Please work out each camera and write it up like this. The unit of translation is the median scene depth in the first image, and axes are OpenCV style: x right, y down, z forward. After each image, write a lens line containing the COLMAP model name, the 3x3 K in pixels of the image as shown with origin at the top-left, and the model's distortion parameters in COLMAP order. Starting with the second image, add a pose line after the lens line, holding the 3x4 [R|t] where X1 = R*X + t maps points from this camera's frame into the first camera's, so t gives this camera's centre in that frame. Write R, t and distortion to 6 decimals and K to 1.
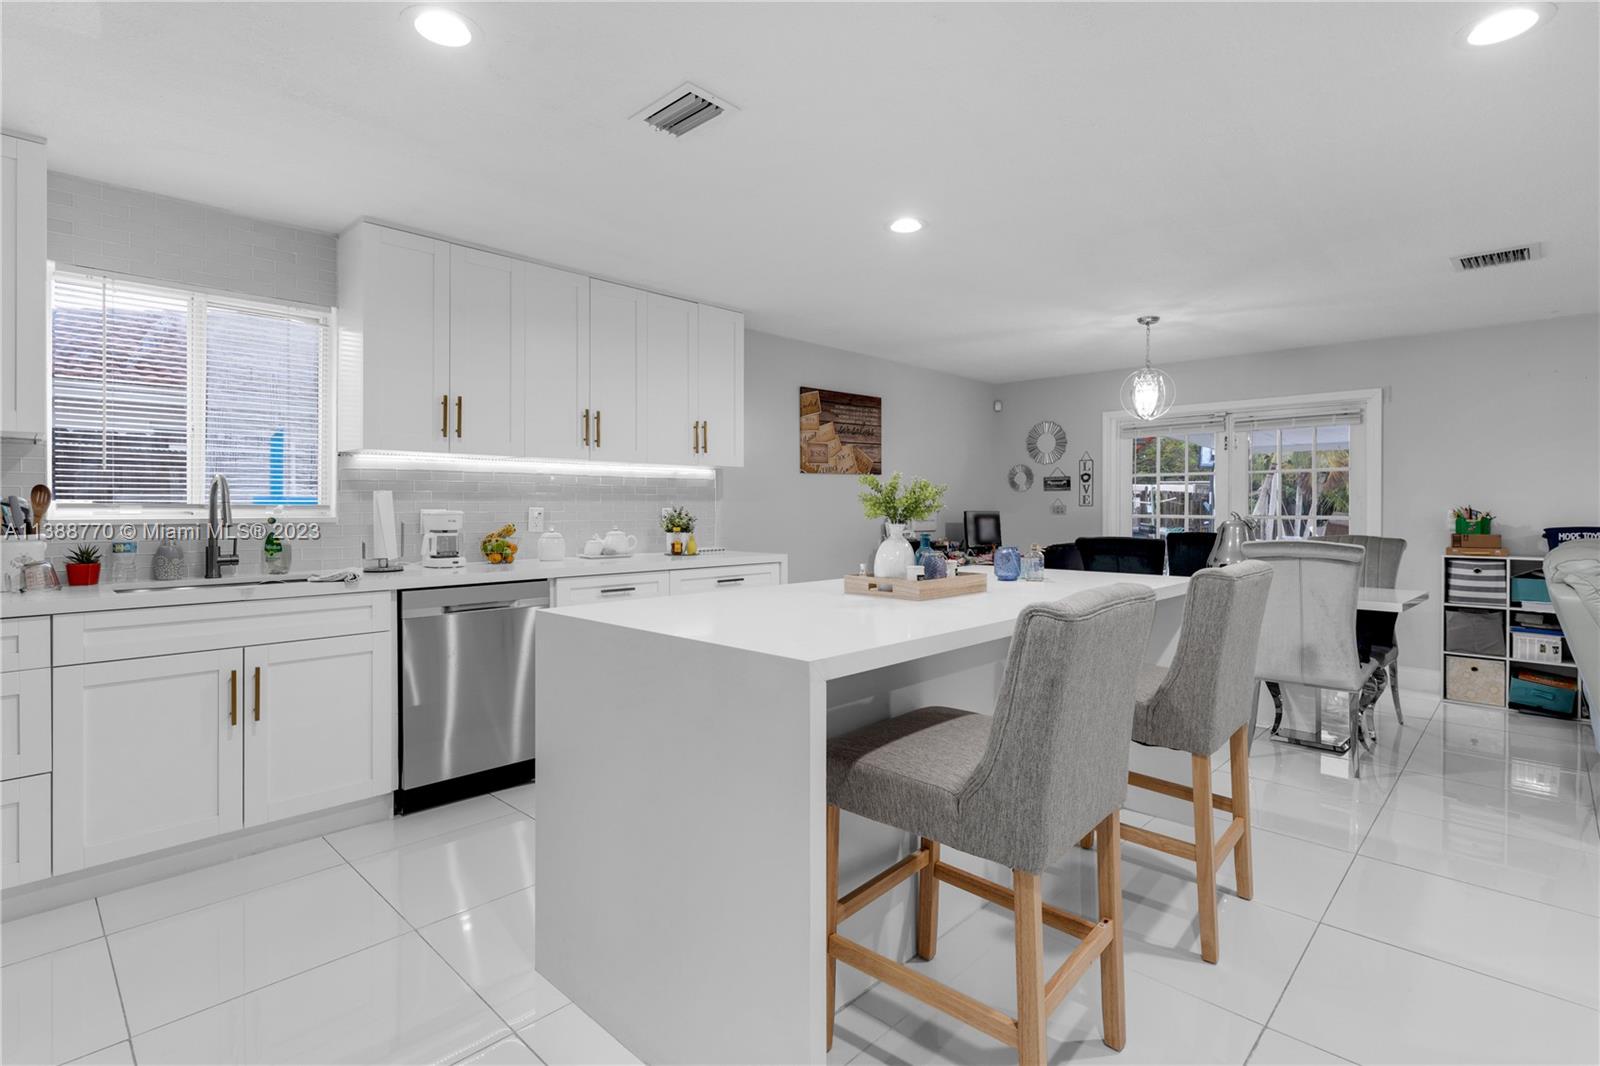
lens RADIAL K [[767.0, 0, 802.2], [0, 767.0, 500.0], [0, 0, 1]] dist [-0.001138, 0.000643]
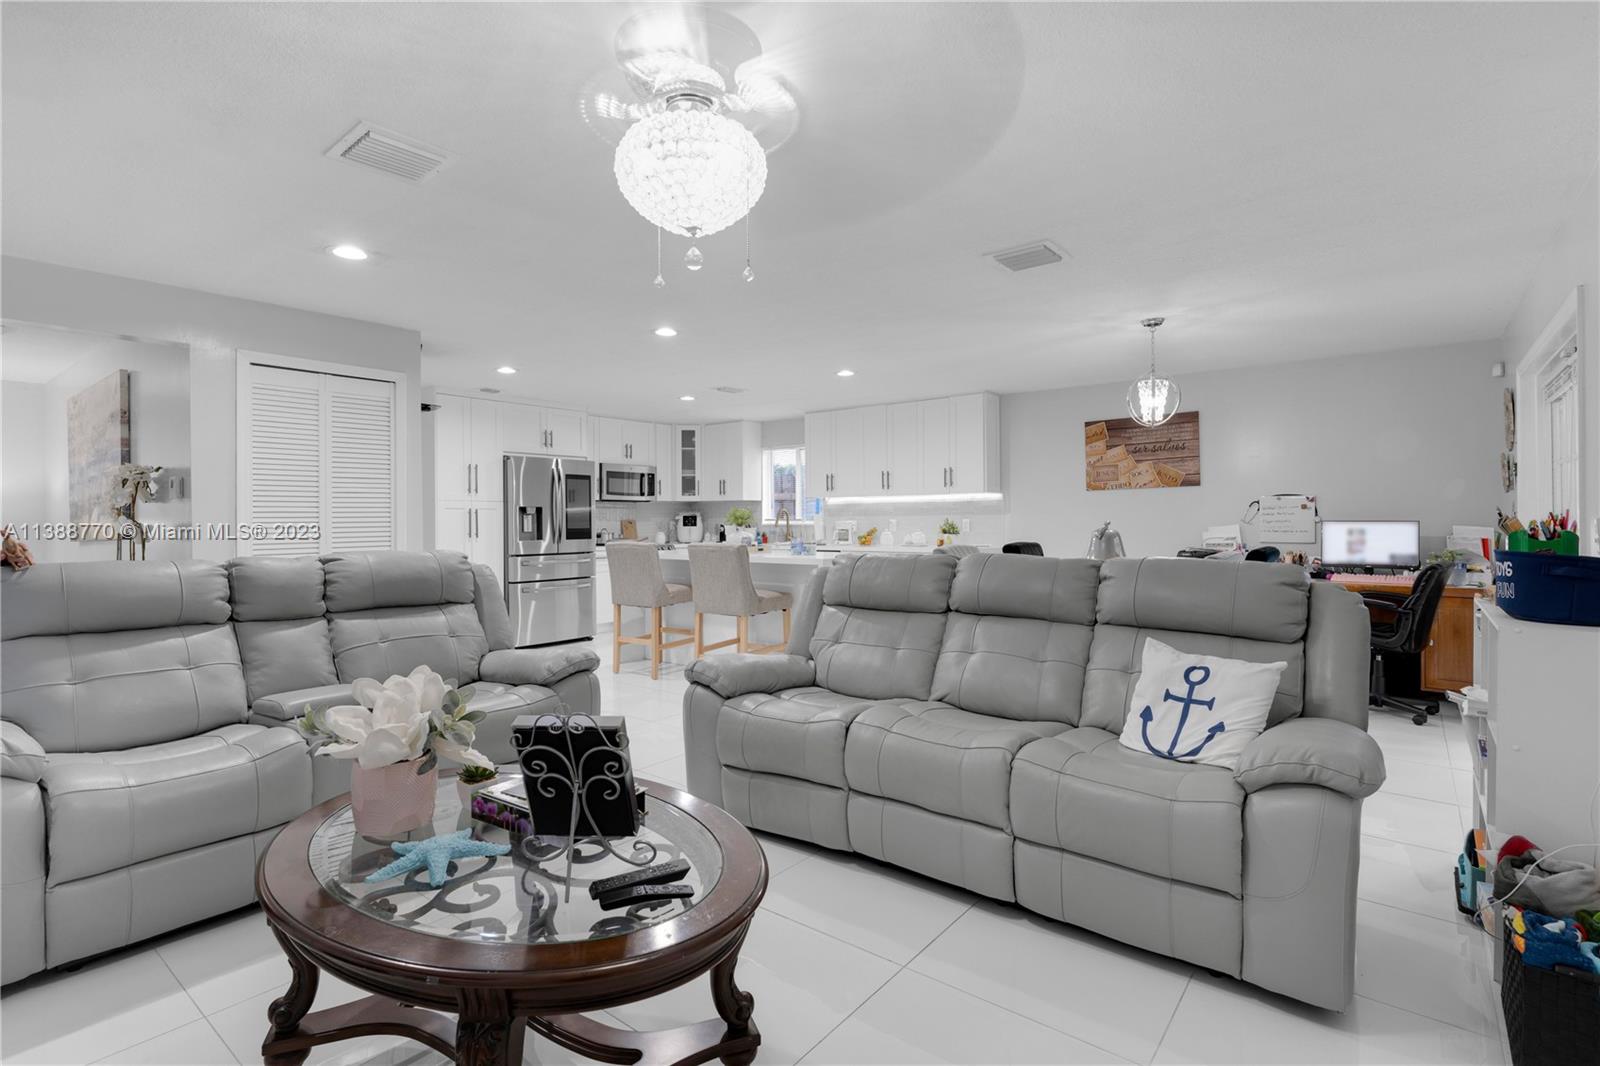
lens RADIAL K [[767.0, 0, 798.7], [0, 767.0, 530.0], [0, 0, 1]] dist [-0.001138, 0.000643]
pose [[0.103304, 0.011787, -0.994580, 1.195193], [0.015170, 0.999795, 0.013424, 0.005260], [0.994534, -0.016474, 0.103104, 0.398736]]
